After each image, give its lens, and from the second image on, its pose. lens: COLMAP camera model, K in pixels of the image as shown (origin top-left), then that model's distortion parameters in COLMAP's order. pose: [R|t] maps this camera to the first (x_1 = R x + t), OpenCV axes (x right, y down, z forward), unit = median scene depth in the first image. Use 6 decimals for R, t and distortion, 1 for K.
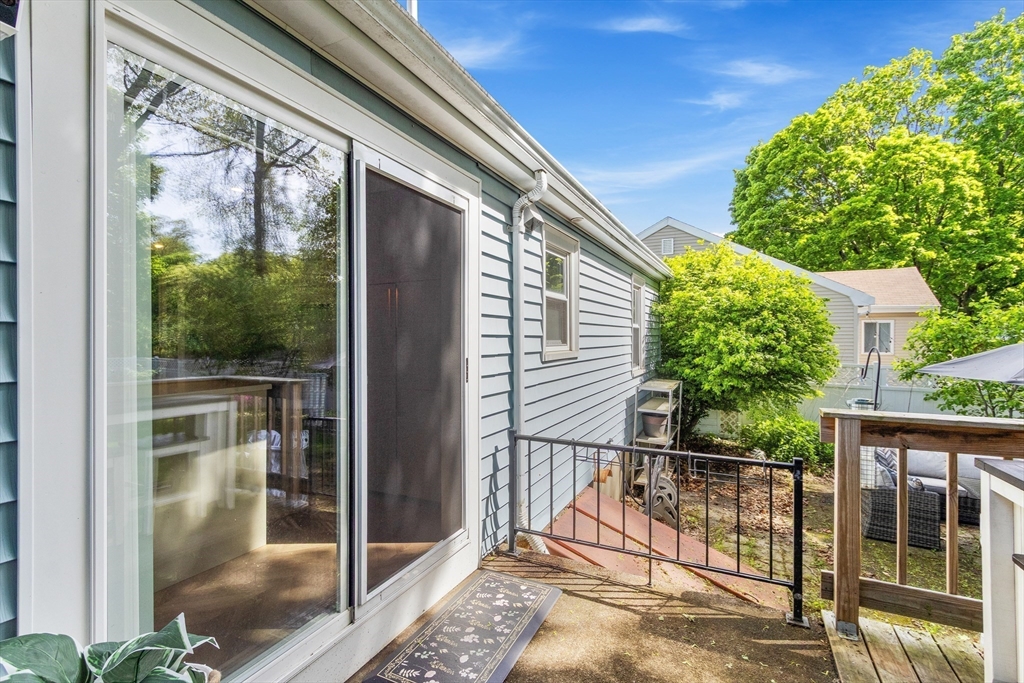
lens RADIAL K [[474.6, 0, 510.4], [0, 474.6, 340.6], [0, 0, 1]] dist [-0.000487, 0.000433]
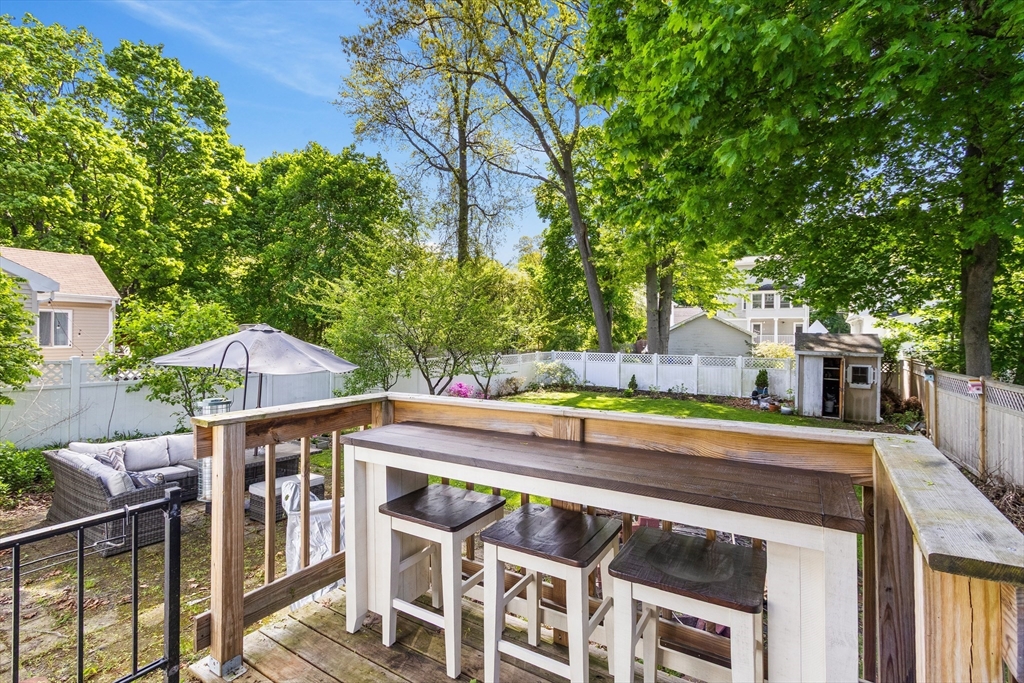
lens RADIAL K [[474.6, 0, 509.1], [0, 474.6, 335.9], [0, 0, 1]] dist [-0.000487, 0.000433]
pose [[0.105523, -0.007808, 0.994386, -0.036632], [0.000435, 0.999969, 0.007805, -0.000561], [-0.994417, -0.000391, 0.105523, 0.160889]]
